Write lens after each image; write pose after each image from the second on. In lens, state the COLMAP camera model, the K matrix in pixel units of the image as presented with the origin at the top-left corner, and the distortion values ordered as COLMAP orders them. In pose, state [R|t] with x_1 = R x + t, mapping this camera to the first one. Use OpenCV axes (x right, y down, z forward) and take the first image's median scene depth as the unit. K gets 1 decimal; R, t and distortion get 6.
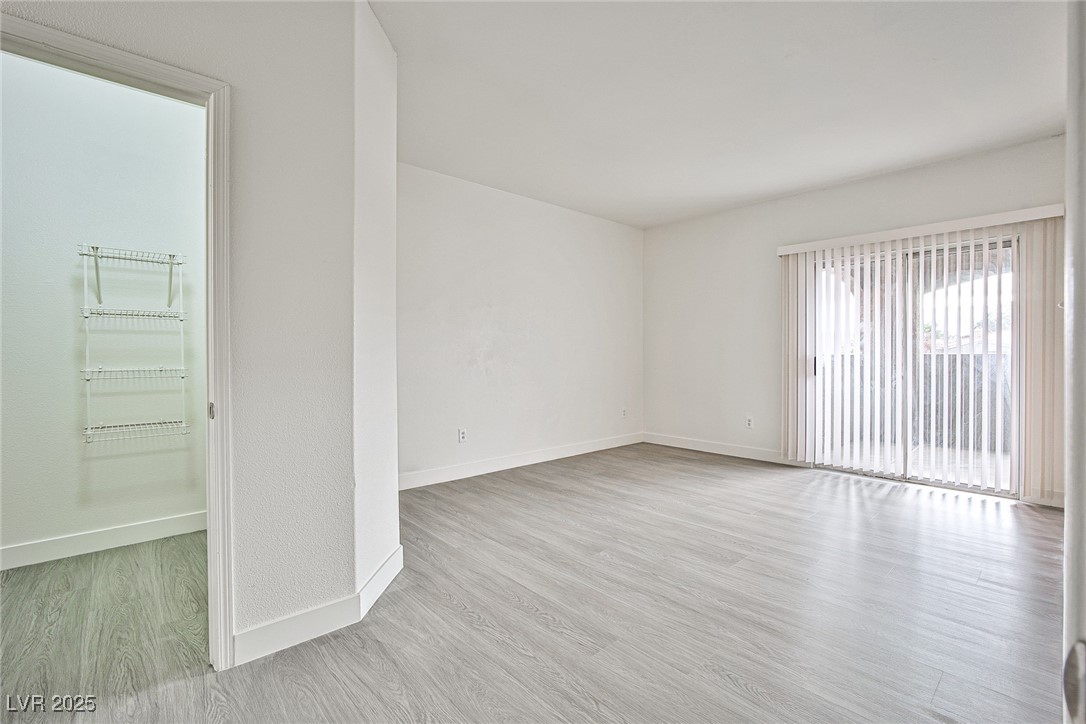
lens RADIAL K [[488.0, 0, 546.4], [0, 488.0, 356.9], [0, 0, 1]] dist [-0.031941, 0.010301]
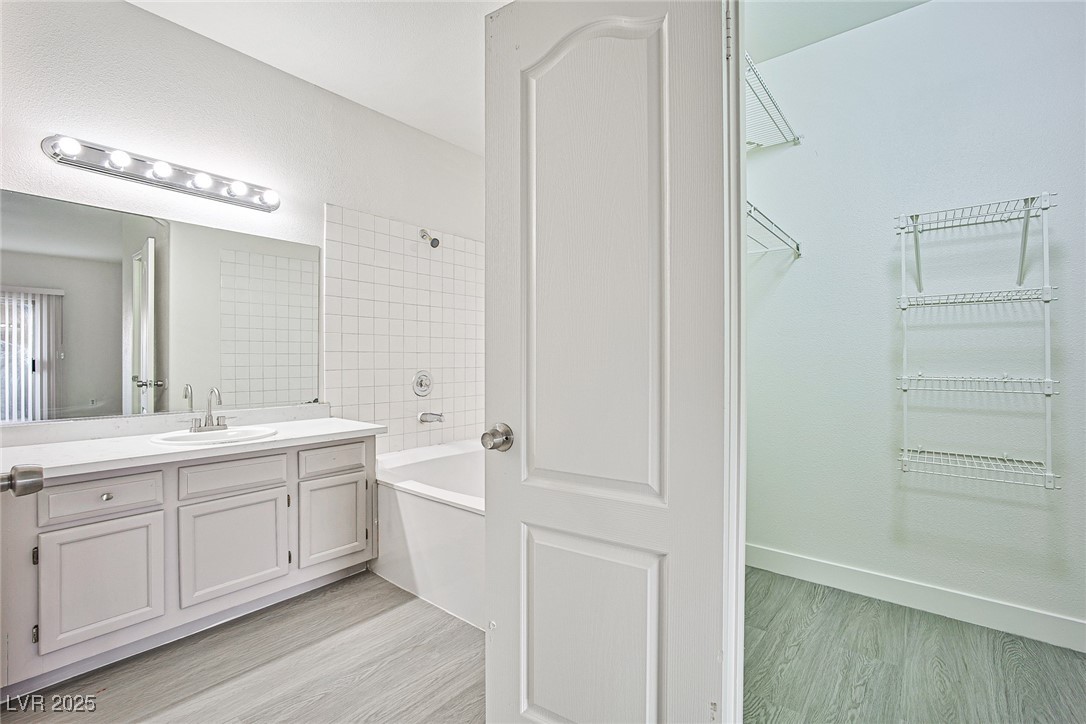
lens RADIAL K [[488.0, 0, 532.2], [0, 488.0, 361.0], [0, 0, 1]] dist [-0.031941, 0.010301]
pose [[0.145545, 0.007602, -0.989322, -0.264627], [-0.003830, 0.999967, 0.007120, -0.003258], [0.989344, 0.002752, 0.145570, 0.274654]]
